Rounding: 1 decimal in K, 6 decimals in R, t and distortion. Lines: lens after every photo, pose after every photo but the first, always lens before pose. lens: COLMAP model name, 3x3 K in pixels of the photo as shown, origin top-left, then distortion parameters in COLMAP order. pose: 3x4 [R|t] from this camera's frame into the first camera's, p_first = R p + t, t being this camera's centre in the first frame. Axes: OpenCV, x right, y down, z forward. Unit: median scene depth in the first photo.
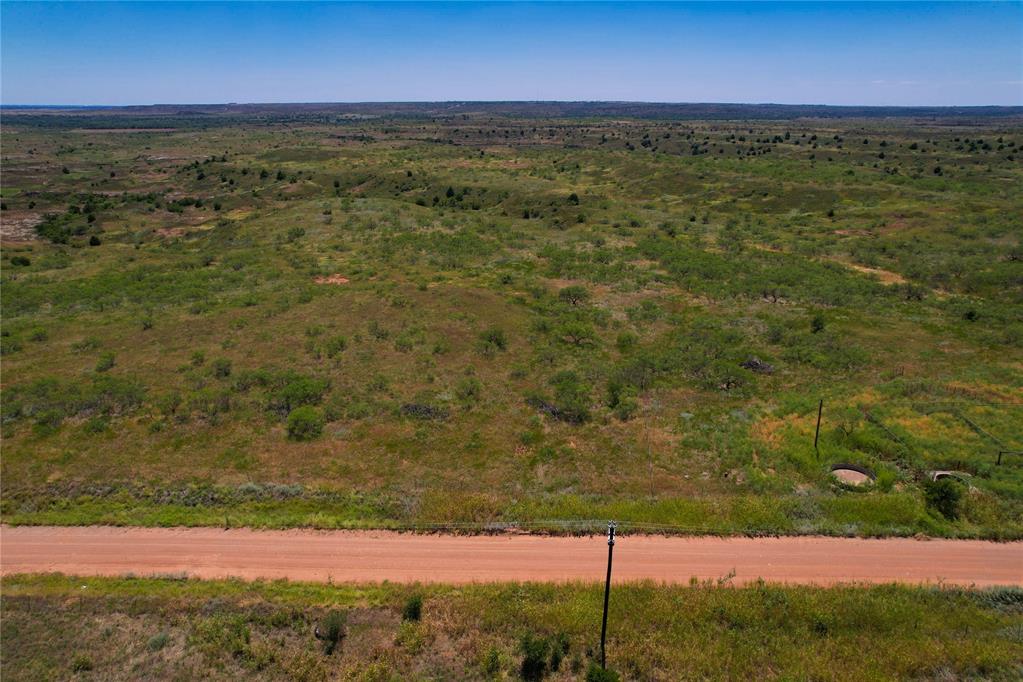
lens RADIAL K [[654.0, 0, 511.9], [0, 654.0, 336.7], [0, 0, 1]] dist [-0.078493, 0.071730]
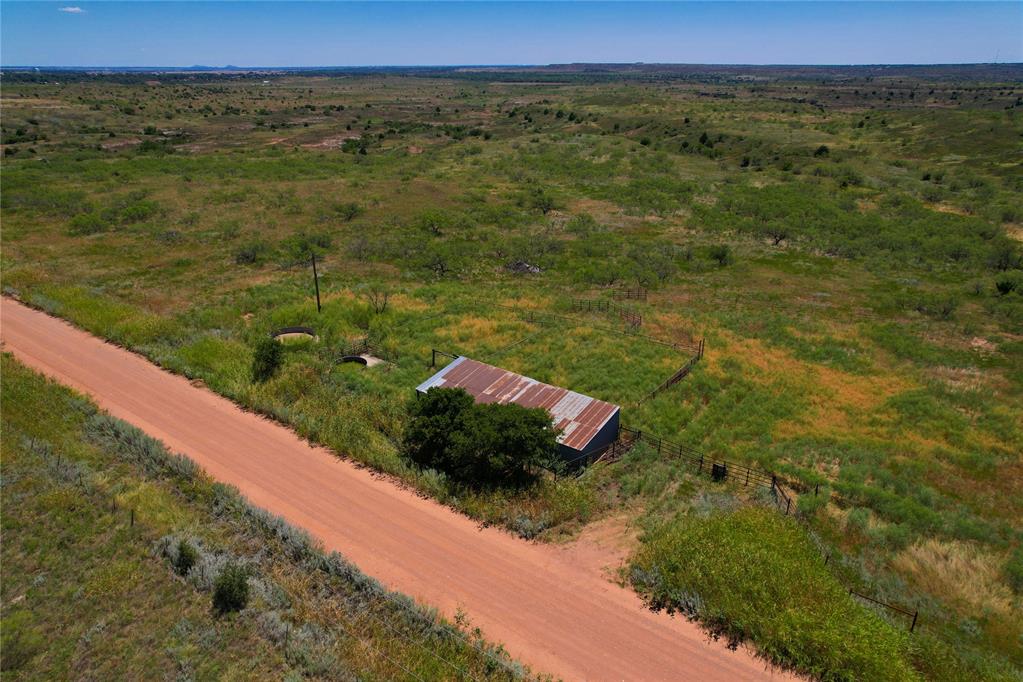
lens RADIAL K [[654.0, 0, 511.9], [0, 654.0, 336.7], [0, 0, 1]] dist [-0.078493, 0.071730]
pose [[0.838399, 0.210284, -0.502860, 0.103706], [-0.184096, 0.977614, 0.101879, 0.006283], [0.513026, 0.007159, 0.858343, 0.034555]]
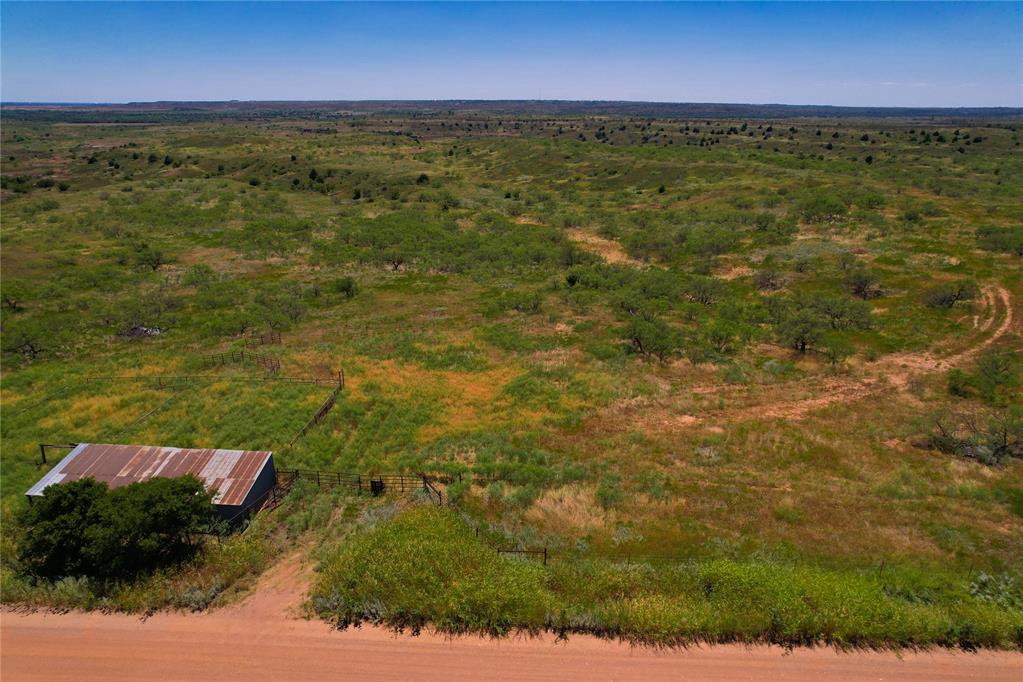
lens RADIAL K [[654.0, 0, 511.9], [0, 654.0, 336.7], [0, 0, 1]] dist [-0.078493, 0.071730]
pose [[0.999927, 0.008240, -0.008842, 0.106205], [-0.008236, 0.999966, 0.000538, 0.005877], [0.008847, -0.000466, 0.999961, 0.030831]]
